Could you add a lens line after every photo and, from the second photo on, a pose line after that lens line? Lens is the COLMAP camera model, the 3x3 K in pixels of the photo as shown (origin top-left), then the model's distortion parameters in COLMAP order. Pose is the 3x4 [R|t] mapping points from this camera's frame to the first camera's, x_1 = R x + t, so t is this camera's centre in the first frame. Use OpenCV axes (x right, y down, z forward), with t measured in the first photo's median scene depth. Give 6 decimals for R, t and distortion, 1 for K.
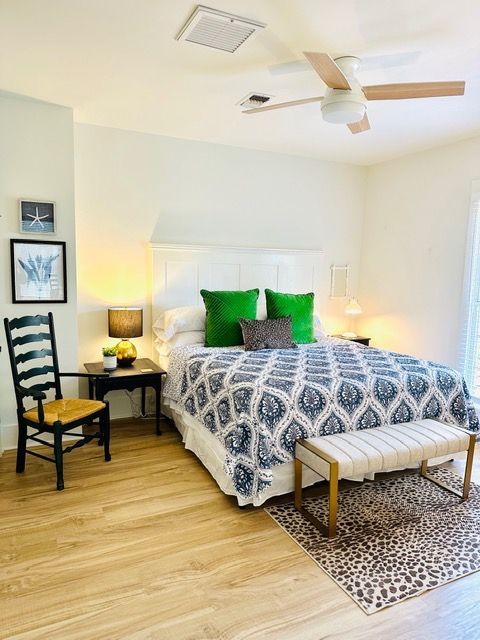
lens RADIAL K [[456.9, 0, 239.3], [0, 456.9, 321.5], [0, 0, 1]] dist [0.010610, -0.002413]
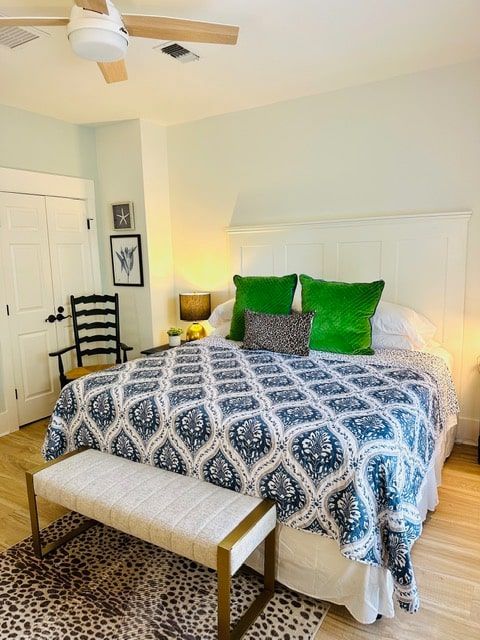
lens RADIAL K [[456.9, 0, 239.4], [0, 456.9, 320.5], [0, 0, 1]] dist [0.010610, -0.002413]
pose [[0.528163, 0.089454, -0.844418, 0.781829], [-0.062319, 0.995837, 0.066516, -0.047035], [0.846853, 0.017492, 0.531539, 0.596709]]
